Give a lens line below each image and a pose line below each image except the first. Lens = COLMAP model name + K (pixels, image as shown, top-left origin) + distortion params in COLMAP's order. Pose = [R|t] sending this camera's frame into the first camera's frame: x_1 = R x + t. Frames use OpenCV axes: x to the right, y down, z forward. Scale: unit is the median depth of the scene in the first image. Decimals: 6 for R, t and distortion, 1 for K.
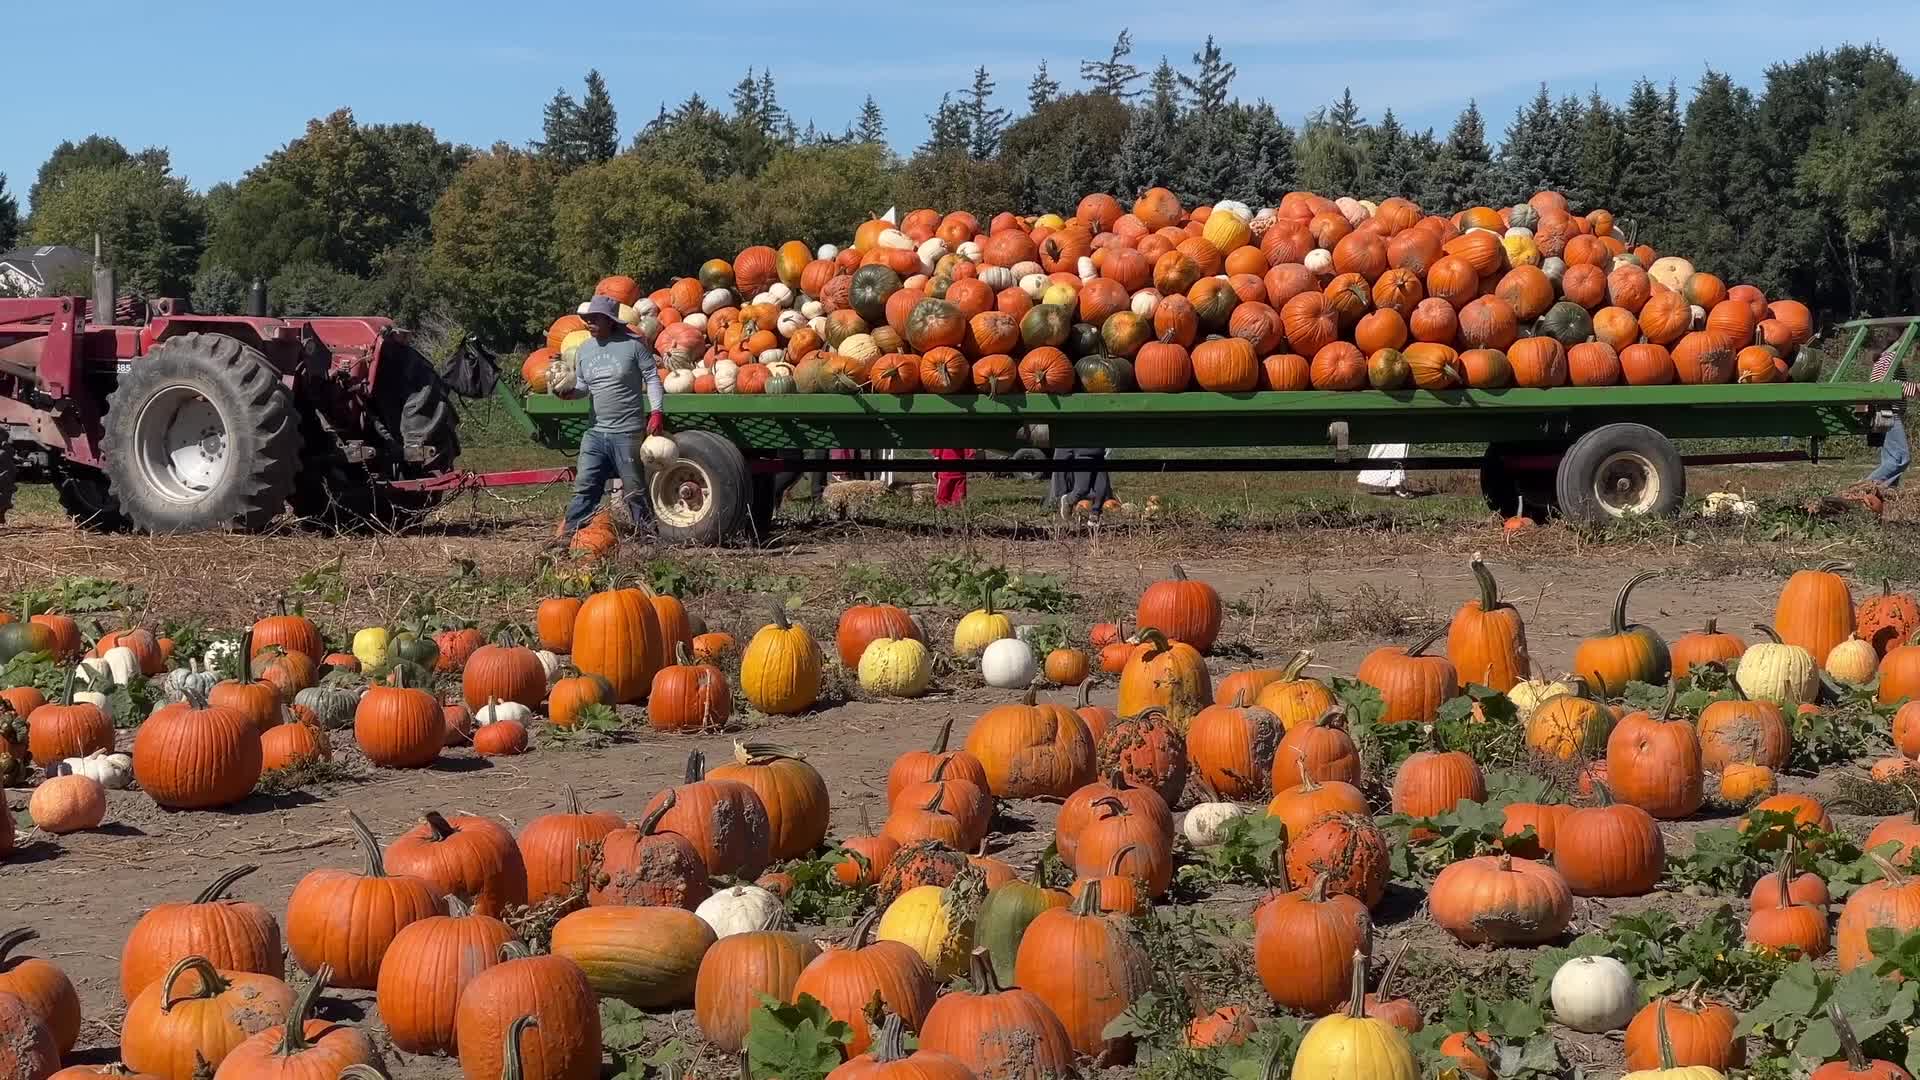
lens RADIAL K [[4689.0, 0, 965.3], [0, 4689.0, 537.9], [0, 0, 1]] dist [-0.337345, 10.323300]
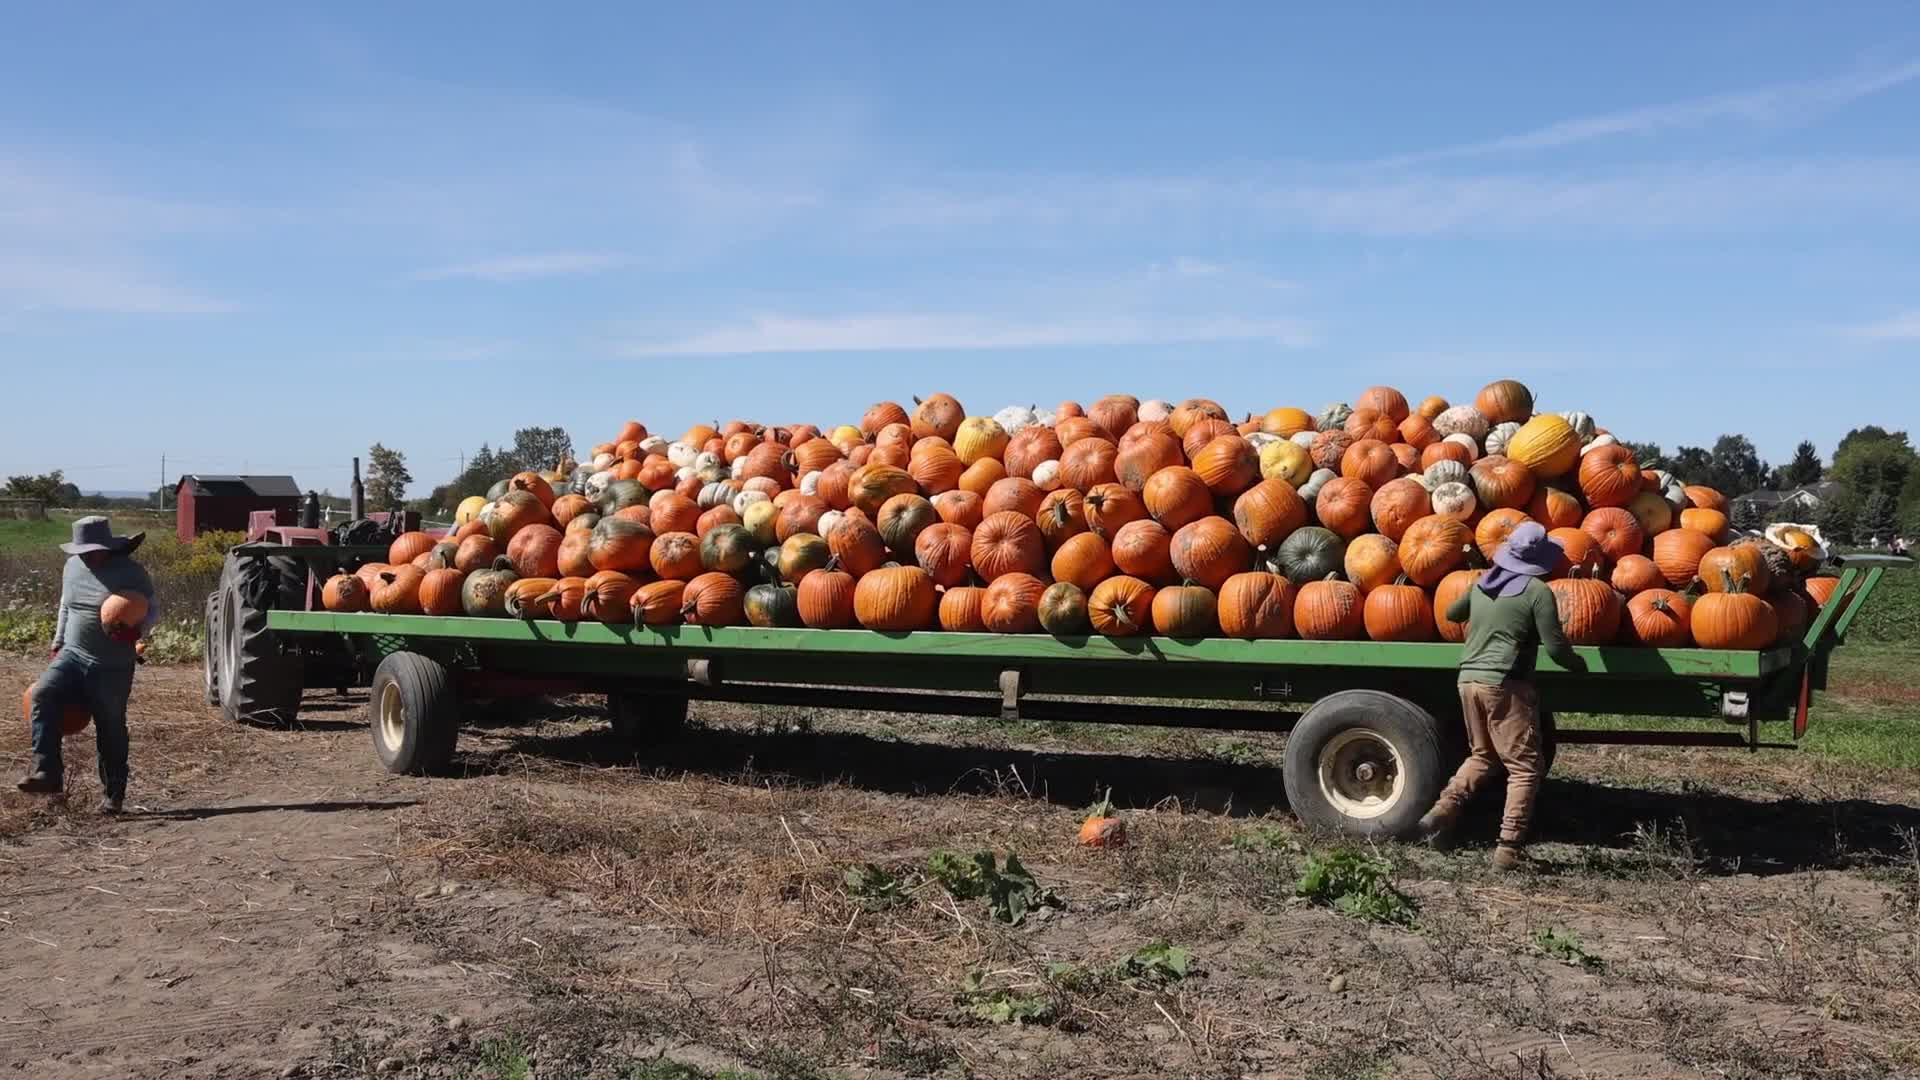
lens RADIAL K [[2151.1, 0, 958.9], [0, 2151.1, 540.4], [0, 0, 1]] dist [0.028060, 0.024117]
pose [[0.823224, 0.013424, -0.567558, 0.282998], [-0.033537, 0.999124, -0.025012, -0.037765], [0.566726, 0.039625, 0.822953, 0.684400]]
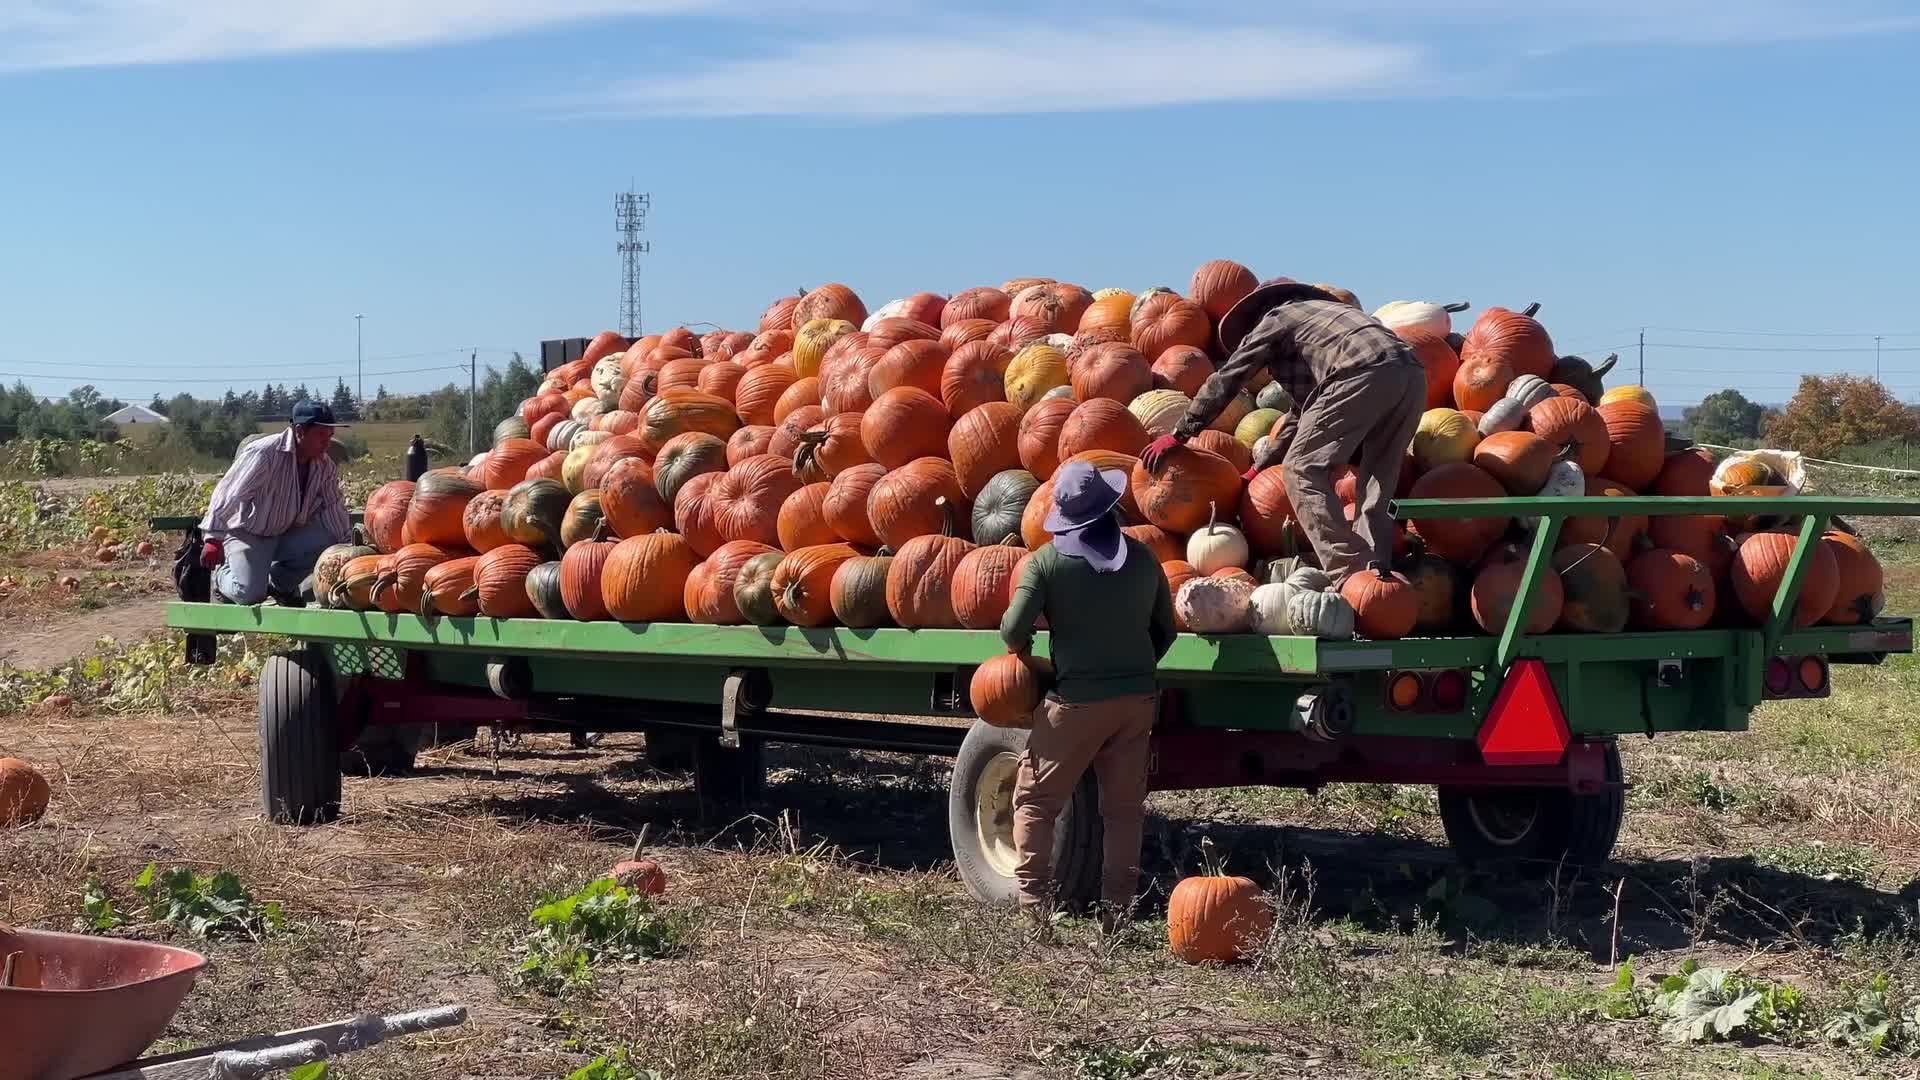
lens RADIAL K [[4784.3, 0, 967.7], [0, 4784.3, 480.2], [0, 0, 1]] dist [-0.459862, 10.800406]
pose [[0.438841, -0.000721, -0.898564, 0.626405], [-0.026545, 0.999553, -0.013766, -0.041816], [0.898173, 0.029893, 0.438626, 0.761024]]
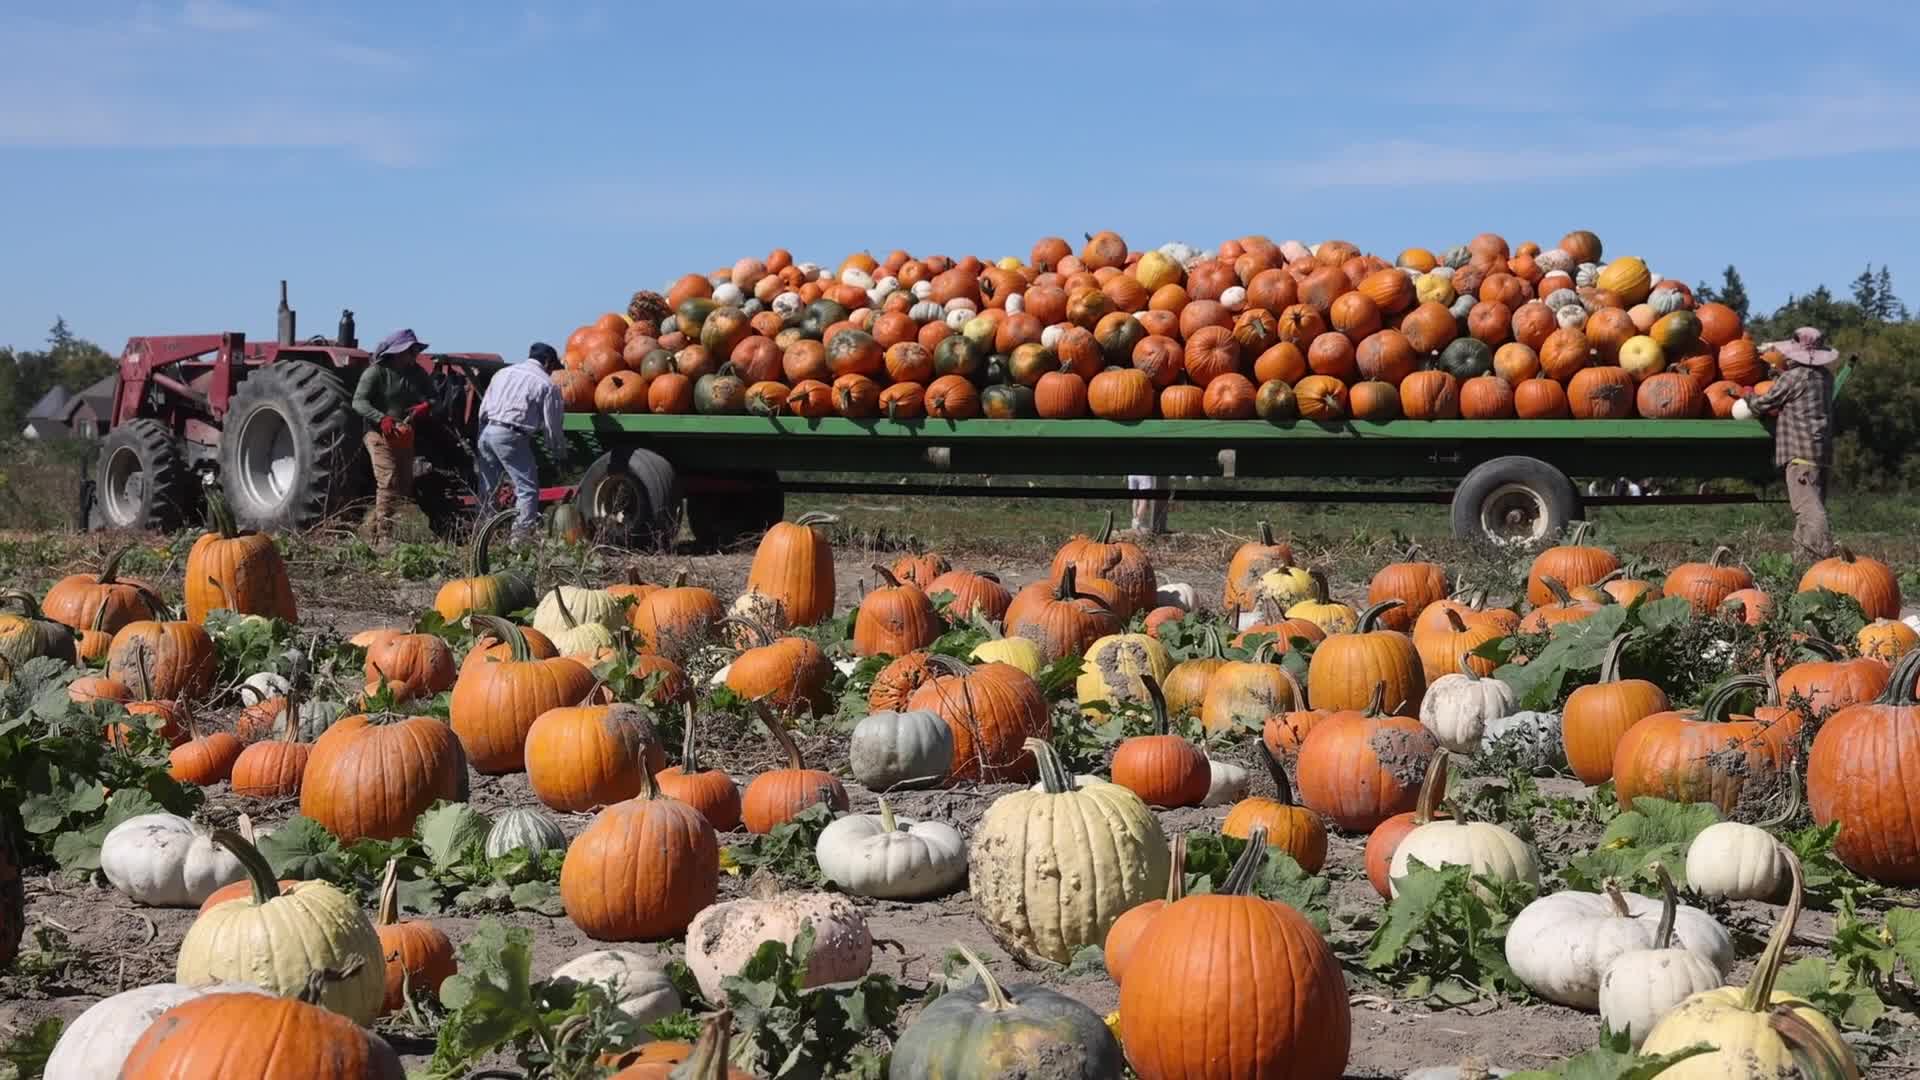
lens RADIAL K [[3673.9, 0, 963.1], [0, 3673.9, 514.8], [0, 0, 1]] dist [0.284935, -0.279369]
pose [[0.953537, 0.020087, -0.300606, 0.268905], [-0.029971, 0.999150, -0.028303, 0.014432], [0.299782, 0.035998, 0.953328, 0.202567]]
